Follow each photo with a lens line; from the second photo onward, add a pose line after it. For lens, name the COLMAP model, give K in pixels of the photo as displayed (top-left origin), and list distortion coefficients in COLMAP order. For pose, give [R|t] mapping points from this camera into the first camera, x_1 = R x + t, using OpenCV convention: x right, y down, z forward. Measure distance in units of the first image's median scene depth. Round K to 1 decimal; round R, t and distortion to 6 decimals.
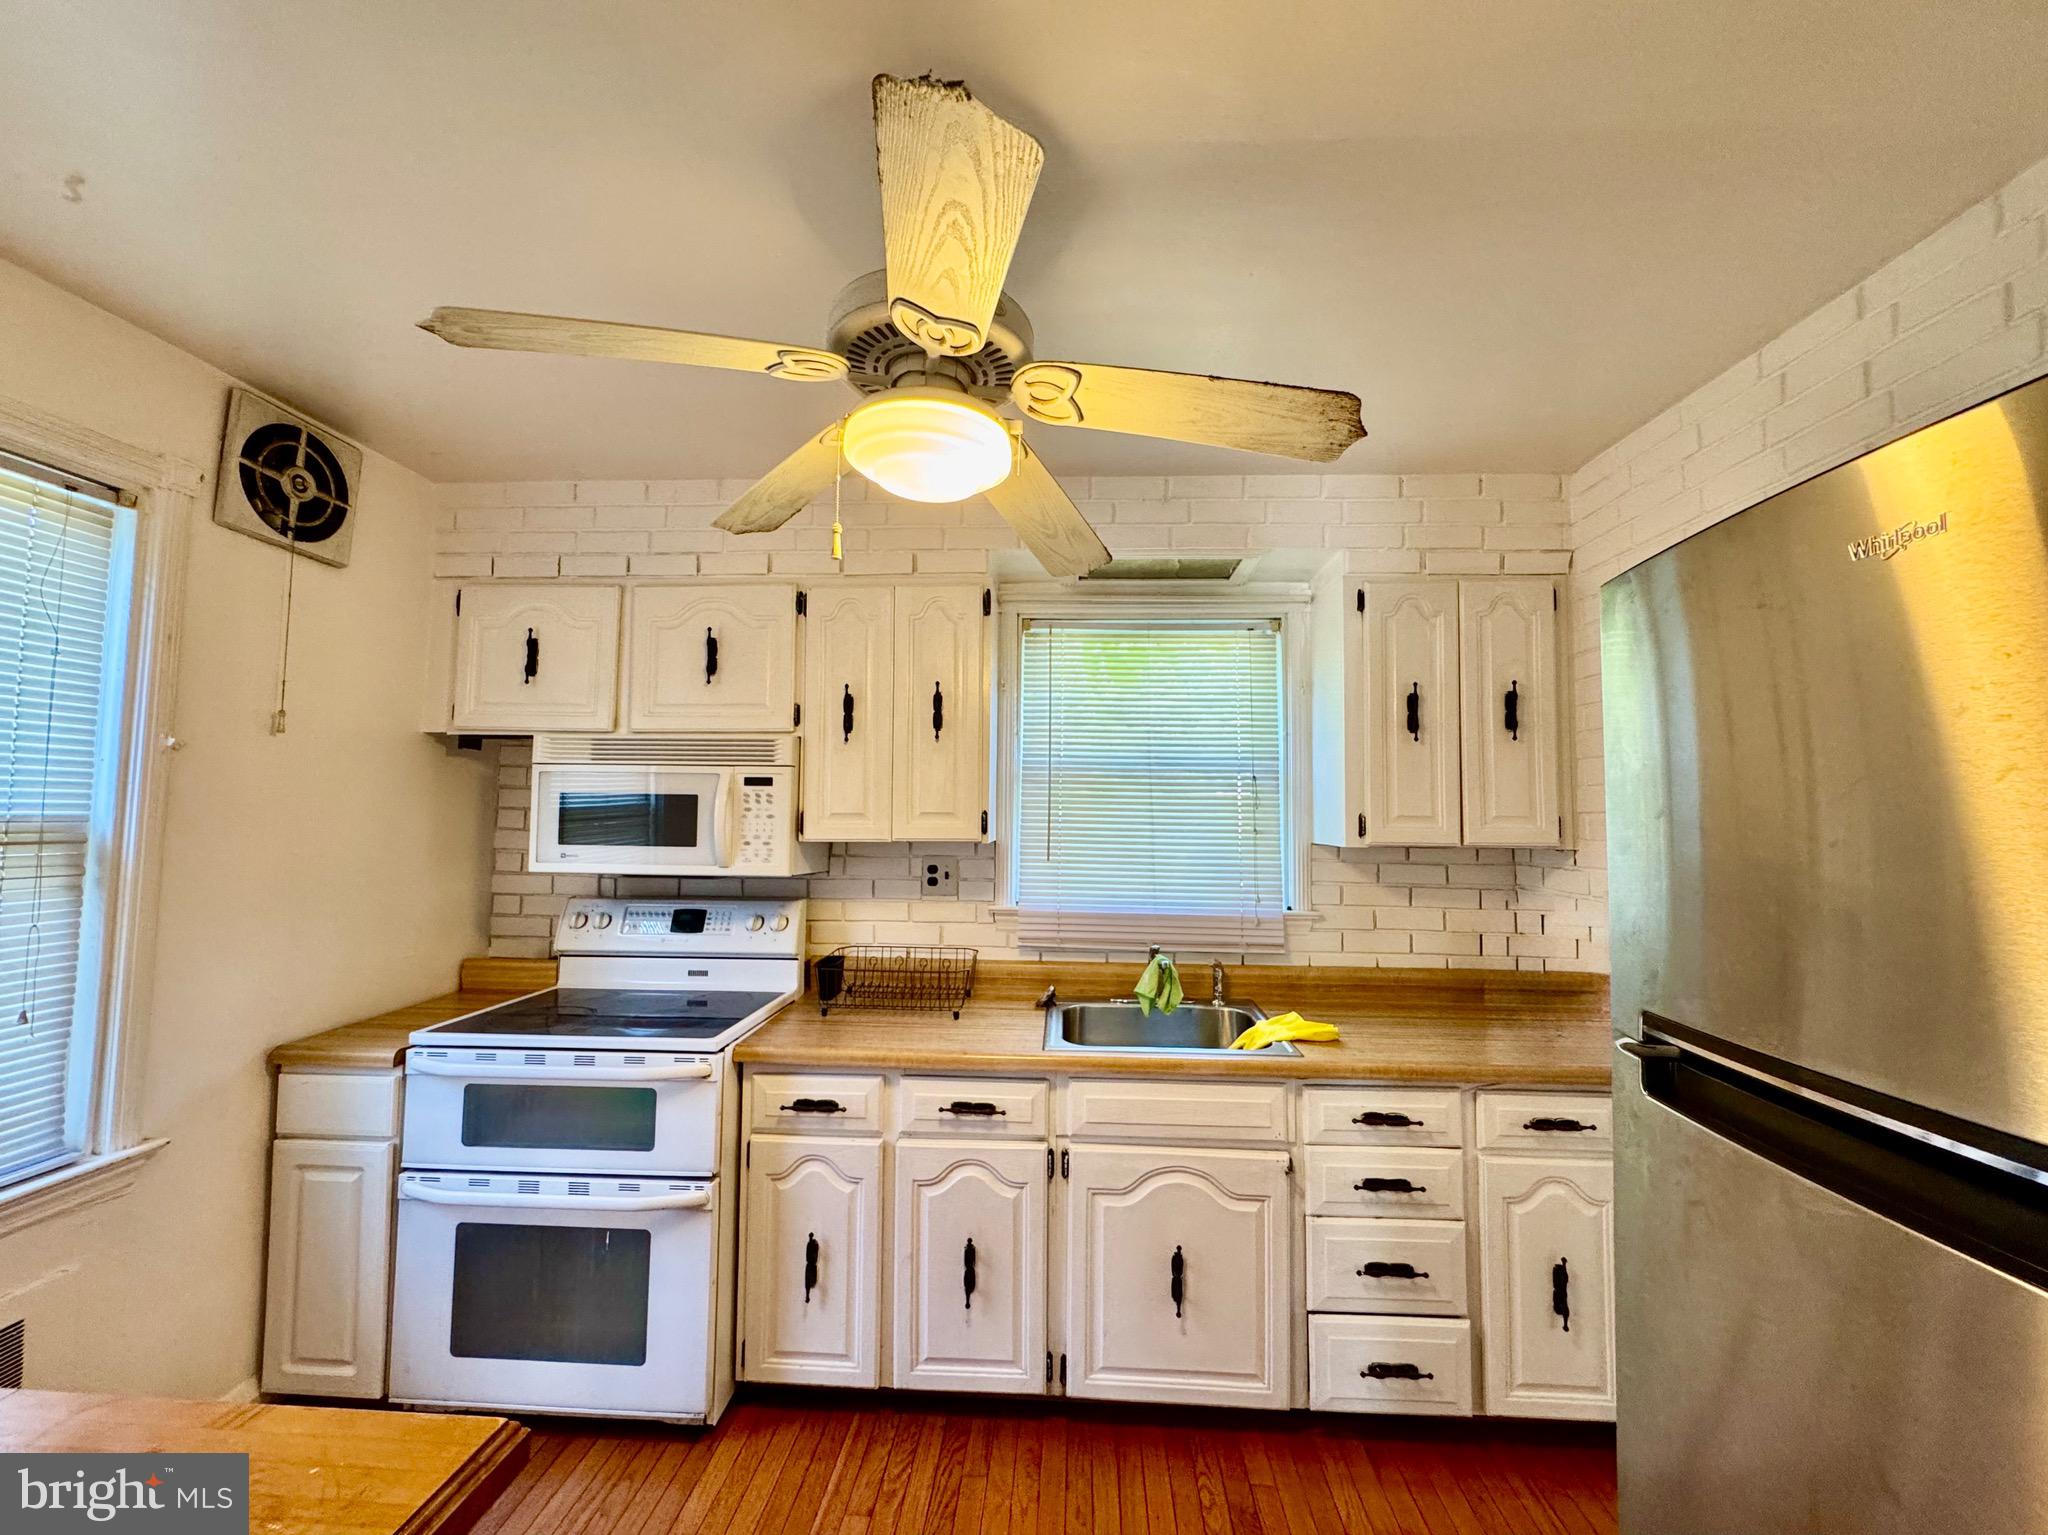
lens RADIAL K [[817.6, 0, 1031.2], [0, 817.6, 763.9], [0, 0, 1]] dist [-0.001438, 0.000478]
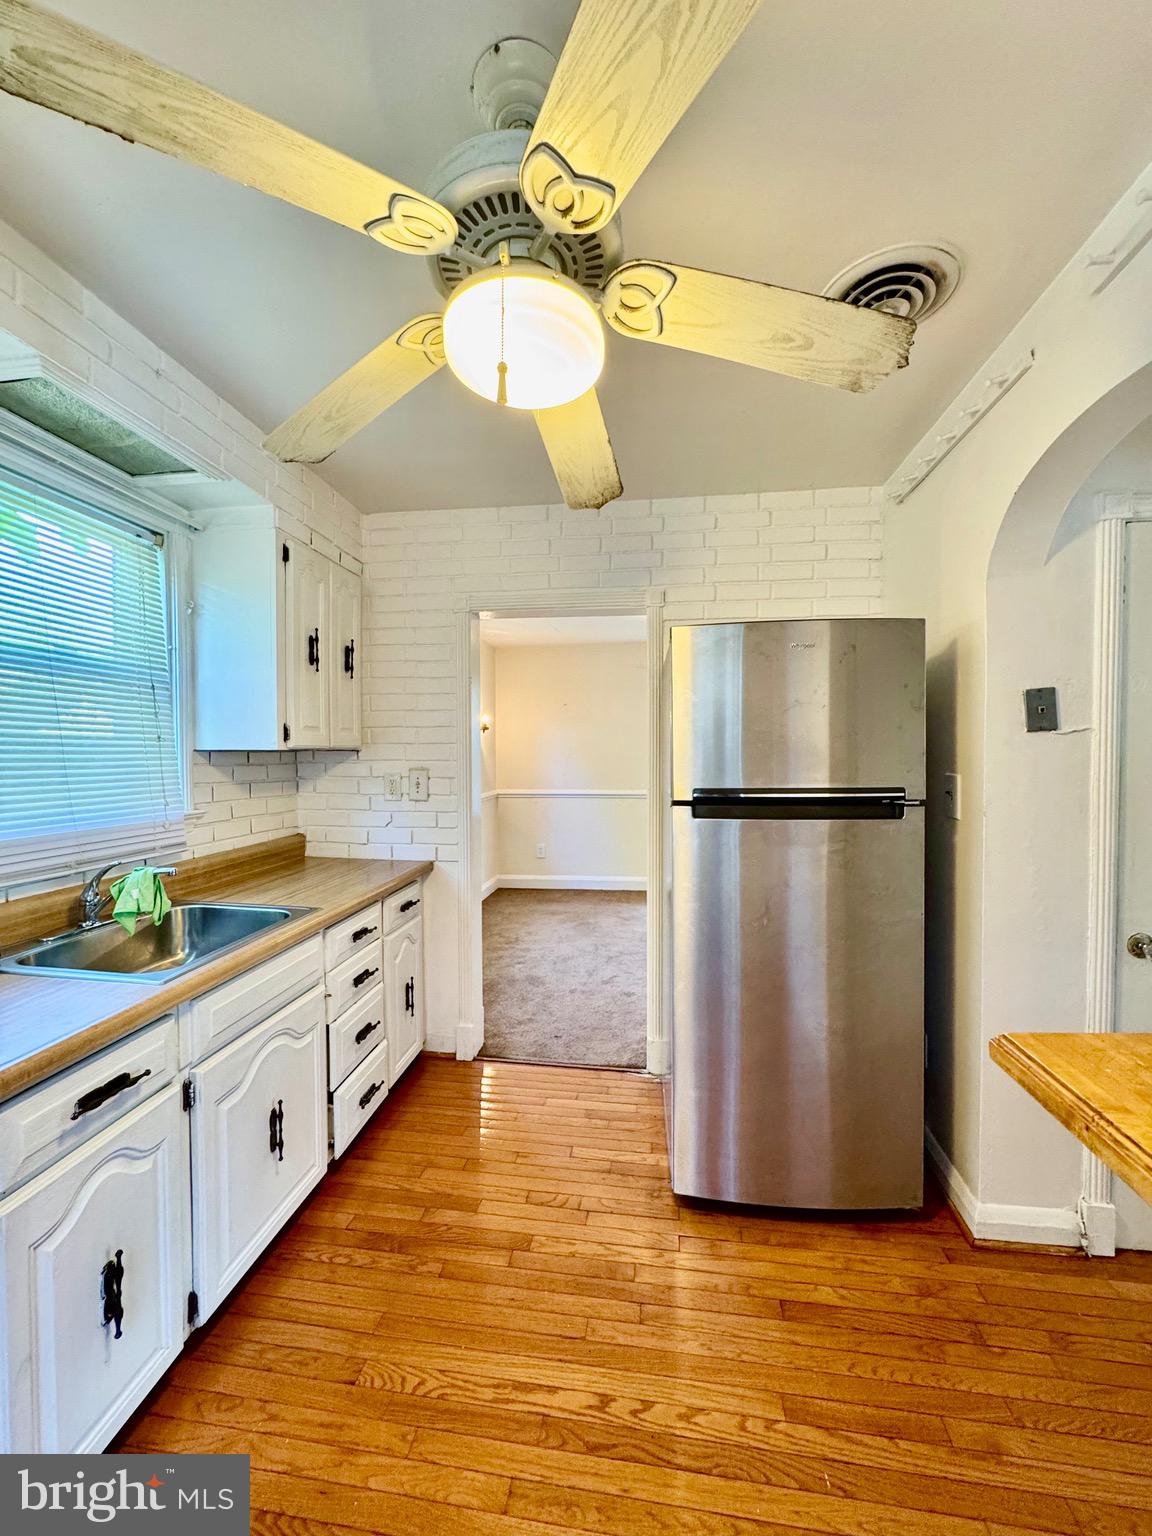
lens RADIAL K [[613.2, 0, 571.7], [0, 613.2, 765.4], [0, 0, 1]] dist [-0.001438, 0.000478]
pose [[0.083049, -0.032900, 0.996002, -0.584464], [-0.058199, 0.997589, 0.037805, 0.072795], [-0.994845, -0.061106, 0.080934, 0.538326]]
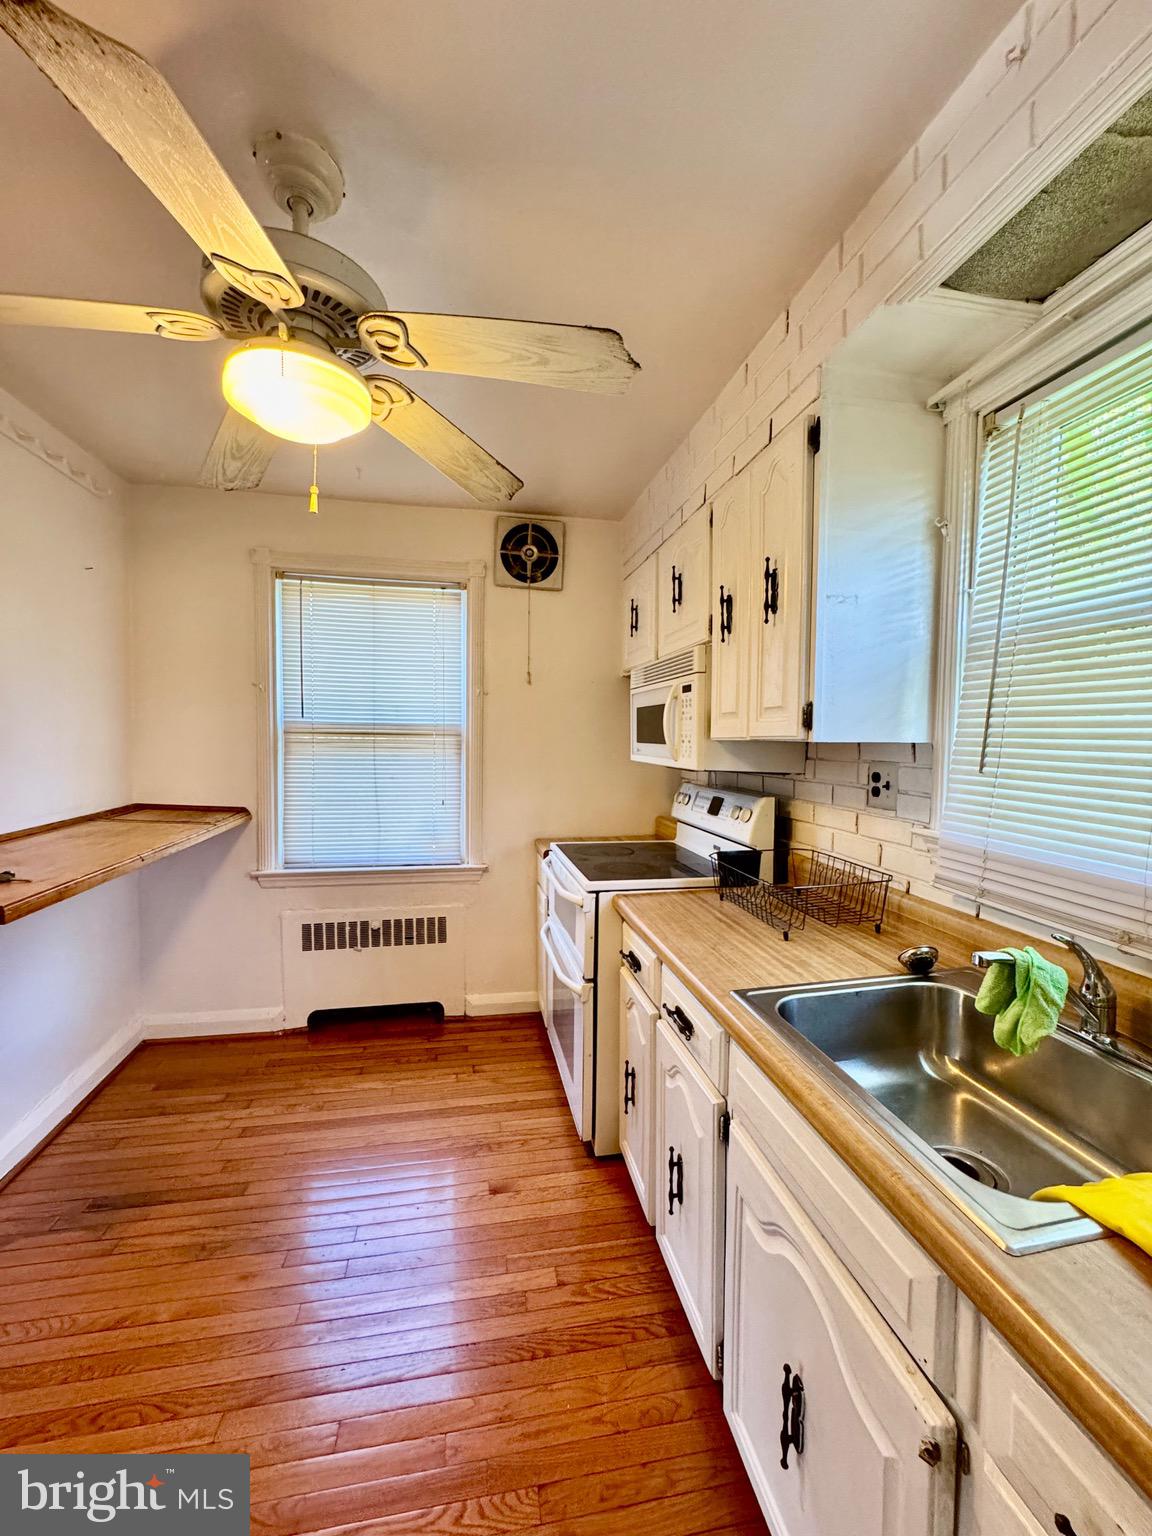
lens RADIAL K [[613.2, 0, 577.4], [0, 613.2, 768.8], [0, 0, 1]] dist [-0.001438, 0.000478]
pose [[0.245004, 0.042323, -0.968598, 0.558125], [0.052221, 0.997020, 0.056774, 0.089932], [0.968115, -0.064491, 0.242064, 0.725785]]
